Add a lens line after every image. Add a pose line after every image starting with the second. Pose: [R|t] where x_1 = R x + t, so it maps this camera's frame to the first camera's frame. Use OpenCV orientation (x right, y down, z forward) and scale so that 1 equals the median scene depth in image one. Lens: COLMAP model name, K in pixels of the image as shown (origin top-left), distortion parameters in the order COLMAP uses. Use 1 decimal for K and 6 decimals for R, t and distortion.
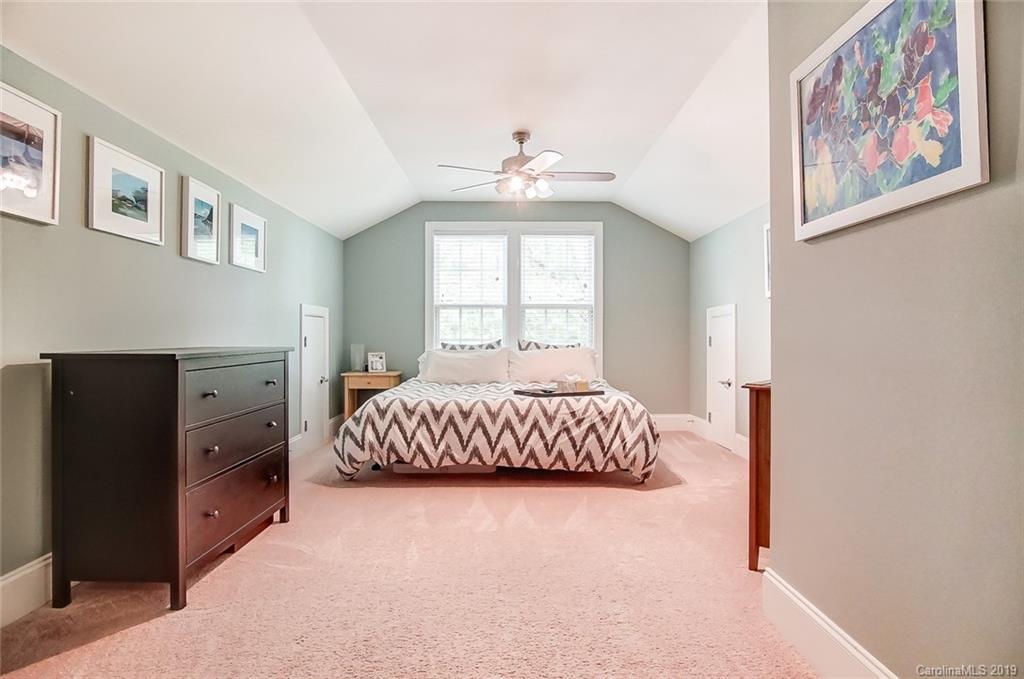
lens RADIAL K [[560.3, 0, 509.9], [0, 560.3, 333.0], [0, 0, 1]] dist [-0.028761, 0.000037]
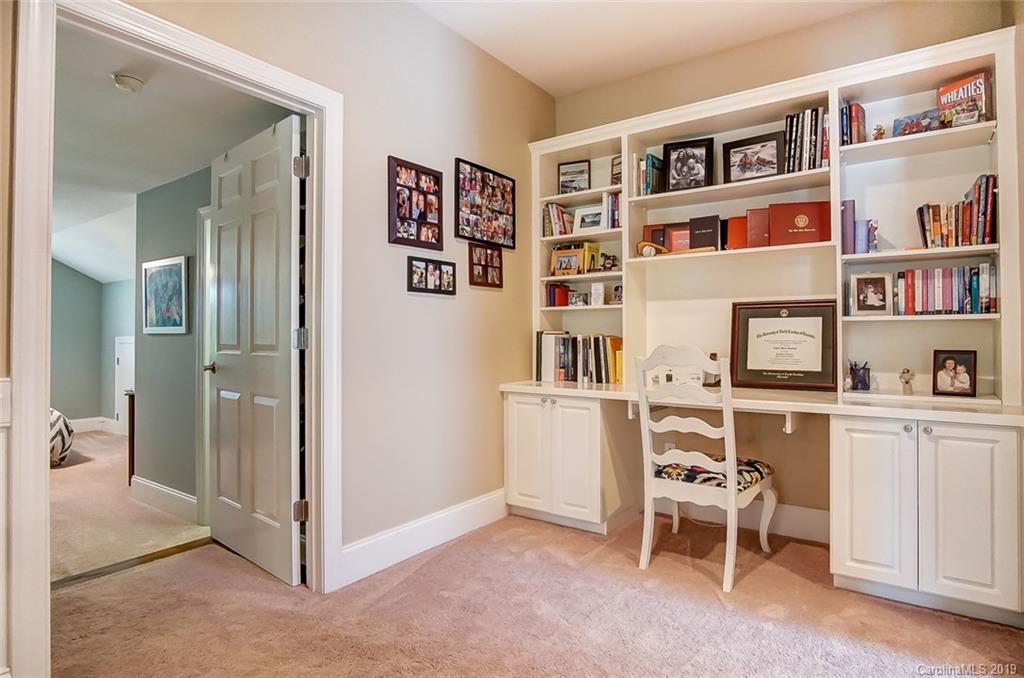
lens RADIAL K [[560.3, 0, 509.9], [0, 560.3, 332.5], [0, 0, 1]] dist [-0.028761, 0.000037]
pose [[0.593576, 0.010905, 0.804704, -0.219531], [-0.007215, 0.999940, -0.008229, -0.073041], [-0.804746, -0.000922, 0.593619, -0.792138]]
